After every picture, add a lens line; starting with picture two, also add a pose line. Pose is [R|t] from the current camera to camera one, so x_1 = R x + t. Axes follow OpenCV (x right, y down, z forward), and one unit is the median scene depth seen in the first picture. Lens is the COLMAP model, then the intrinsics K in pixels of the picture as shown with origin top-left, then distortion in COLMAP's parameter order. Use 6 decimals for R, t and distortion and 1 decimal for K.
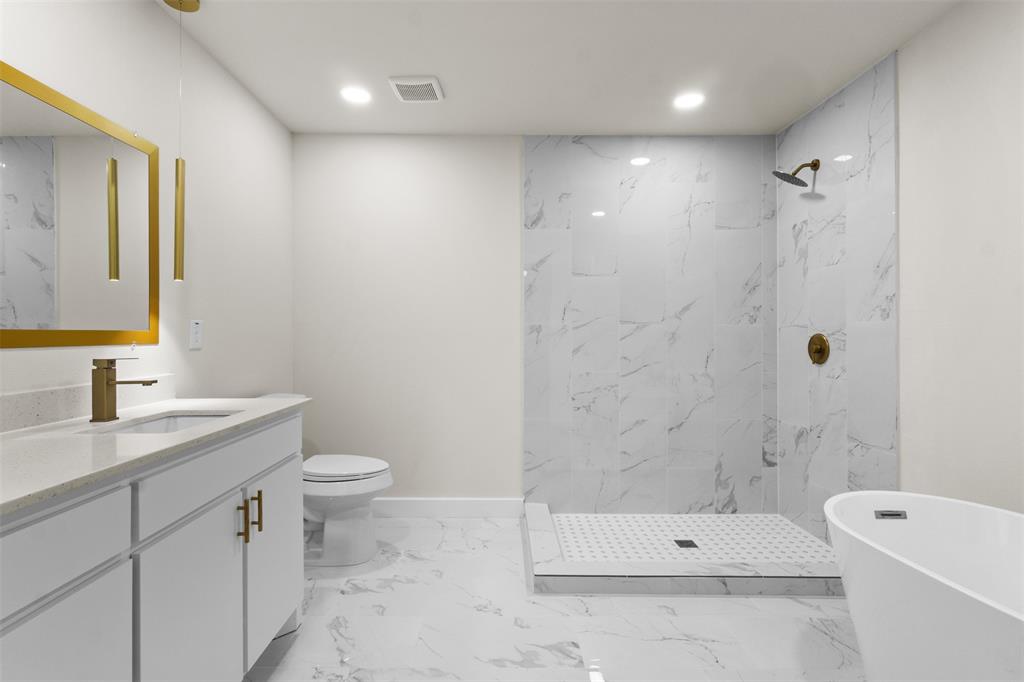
lens RADIAL K [[472.9, 0, 507.6], [0, 472.9, 337.2], [0, 0, 1]] dist [0.010074, -0.002316]
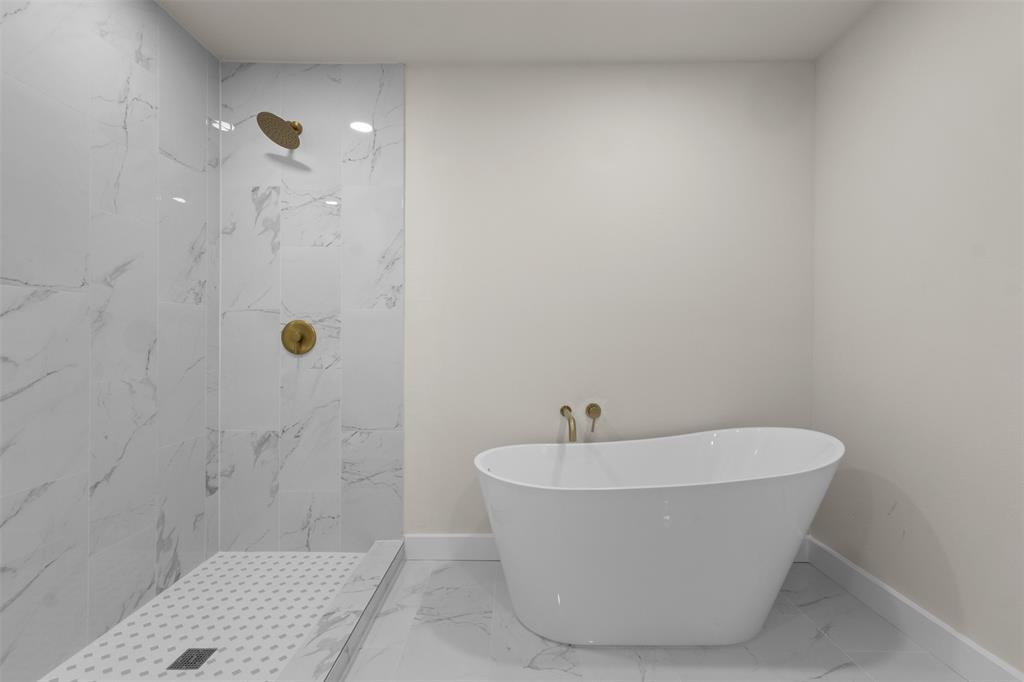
lens RADIAL K [[472.9, 0, 504.9], [0, 472.9, 340.3], [0, 0, 1]] dist [0.010074, -0.002316]
pose [[0.032811, -0.002171, 0.999459, -0.209662], [-0.002393, 0.999995, 0.002251, 0.026133], [-0.999459, -0.002465, 0.032805, 0.560621]]
